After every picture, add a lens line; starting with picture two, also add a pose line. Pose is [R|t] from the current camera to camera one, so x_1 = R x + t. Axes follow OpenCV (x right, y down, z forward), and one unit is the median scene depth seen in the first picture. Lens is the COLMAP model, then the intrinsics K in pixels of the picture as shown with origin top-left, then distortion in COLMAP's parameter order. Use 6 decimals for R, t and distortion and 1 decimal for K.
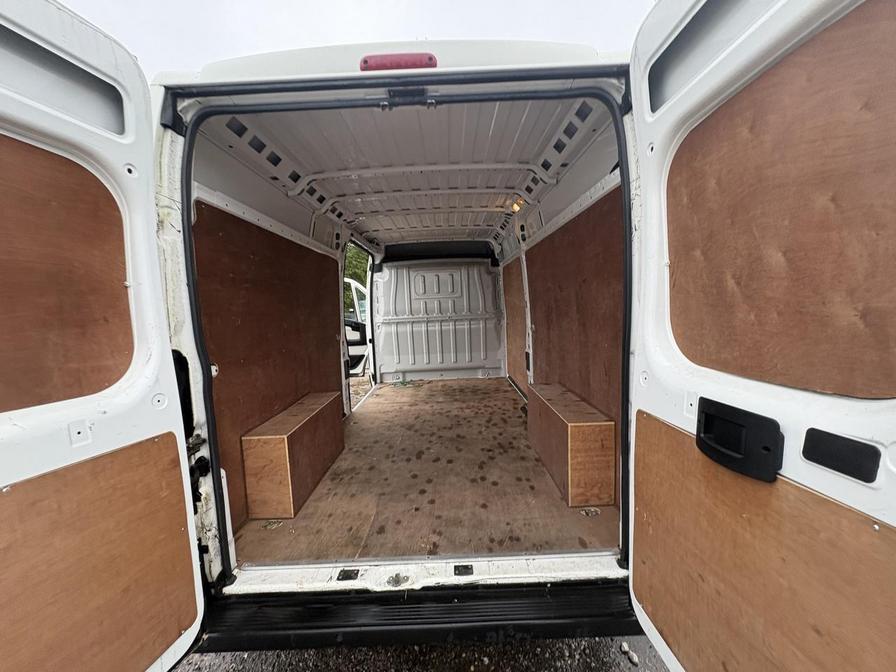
lens RADIAL K [[355.2, 0, 449.1], [0, 355.2, 334.4], [0, 0, 1]] dist [-0.000418, -0.000343]
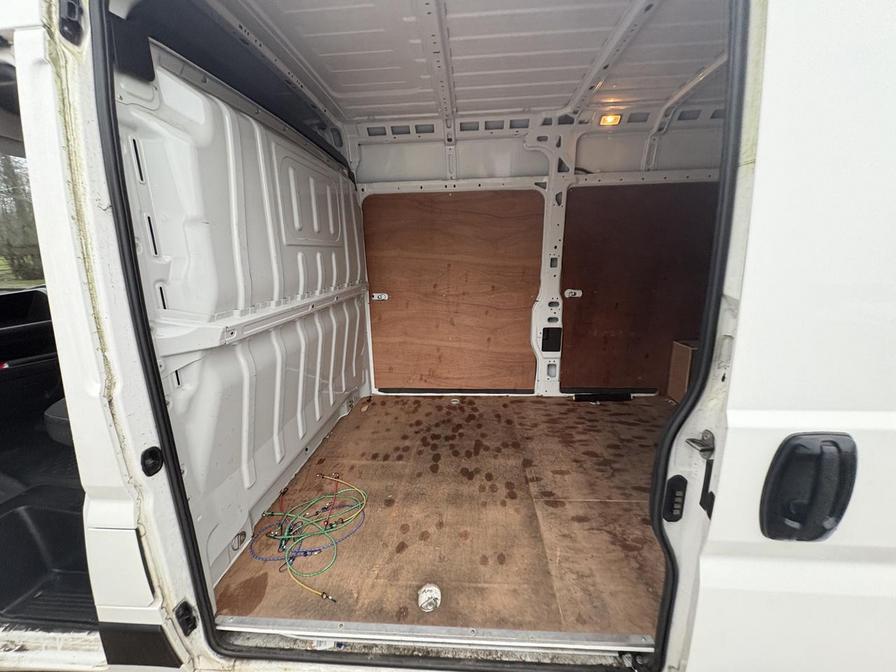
lens RADIAL K [[355.2, 0, 448.1], [0, 355.2, 336.9], [0, 0, 1]] dist [-0.000418, -0.000343]
pose [[0.070643, -0.193158, 0.978621, -0.537072], [0.096095, 0.977827, 0.186065, -0.093237], [-0.992862, 0.080896, 0.087638, 1.163880]]
